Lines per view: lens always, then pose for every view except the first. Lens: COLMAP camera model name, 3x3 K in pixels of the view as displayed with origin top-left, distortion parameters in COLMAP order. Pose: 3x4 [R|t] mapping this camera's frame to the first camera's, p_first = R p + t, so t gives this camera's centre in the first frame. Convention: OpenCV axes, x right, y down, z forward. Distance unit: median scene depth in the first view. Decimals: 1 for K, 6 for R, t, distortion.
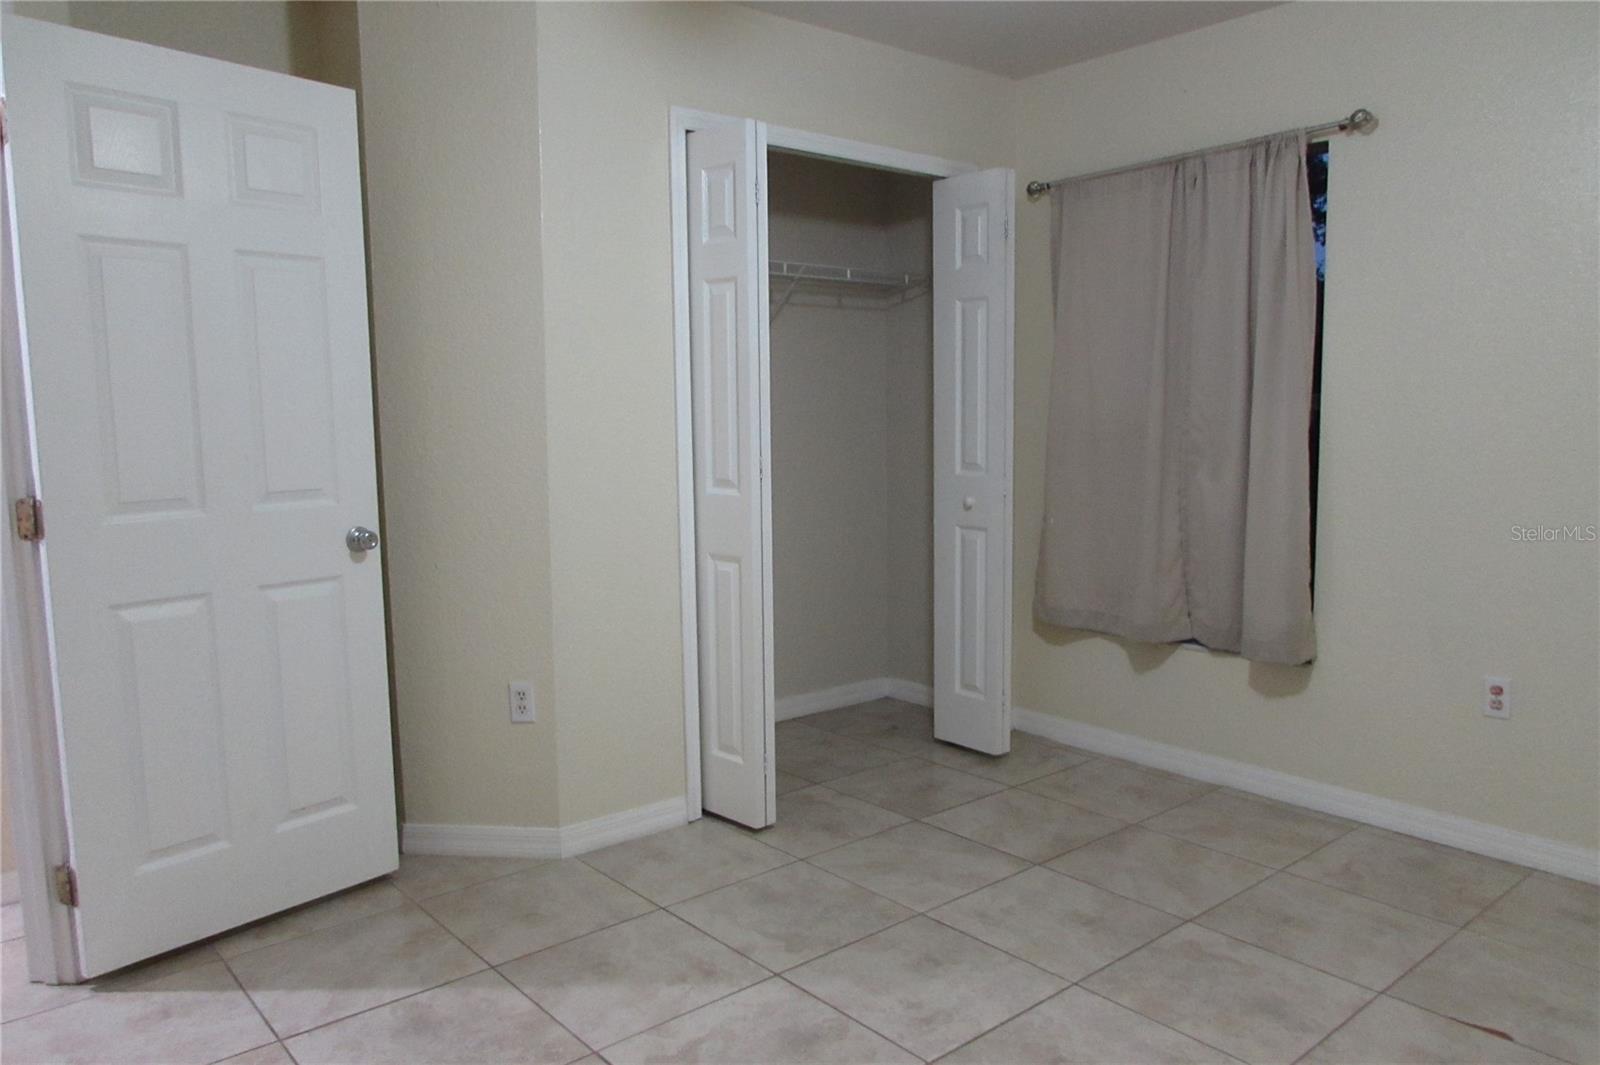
lens RADIAL K [[1137.7, 0, 800.0], [0, 1137.7, 532.5], [0, 0, 1]] dist [-0.007588, 0.000949]
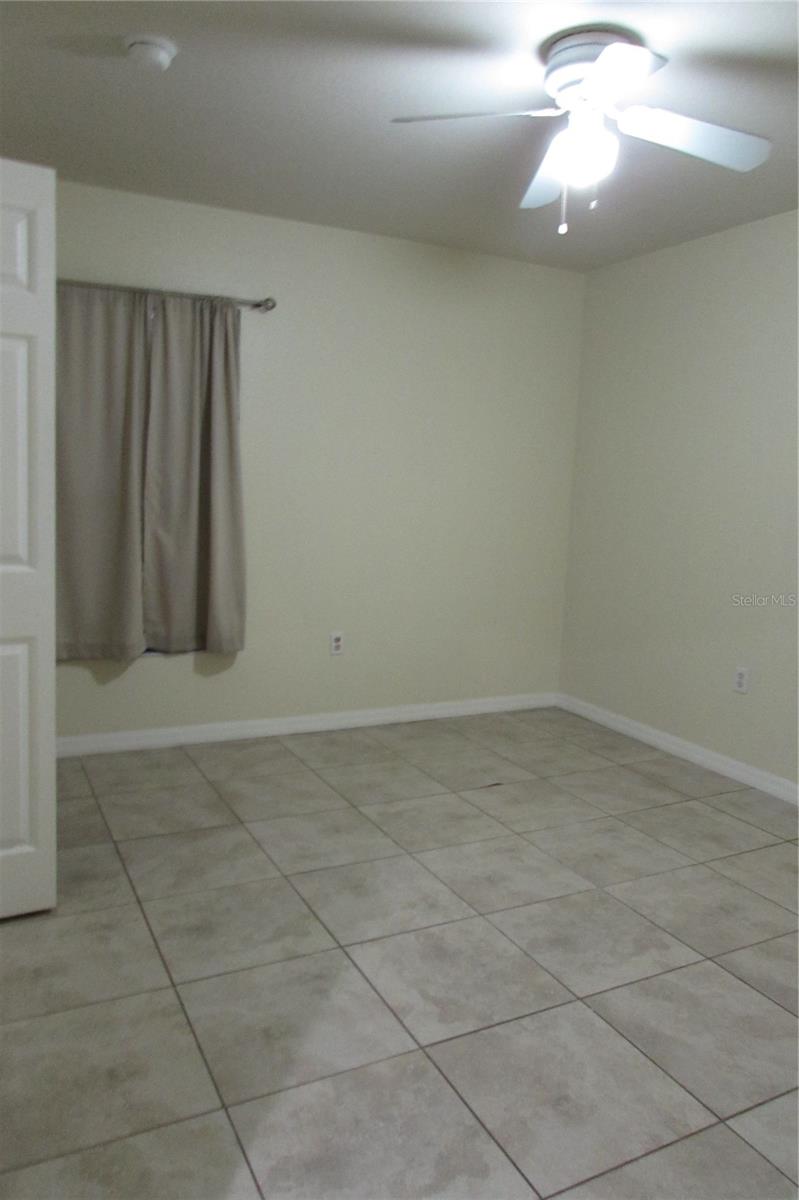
lens RADIAL K [[840.5, 0, 404.1], [0, 840.5, 602.2], [0, 0, 1]] dist [-0.047284, 0.028597]
pose [[0.243096, -0.123520, 0.962106, -0.698062], [0.067094, 0.991625, 0.110357, -0.067846], [-0.967679, 0.037725, 0.249347, 0.578367]]
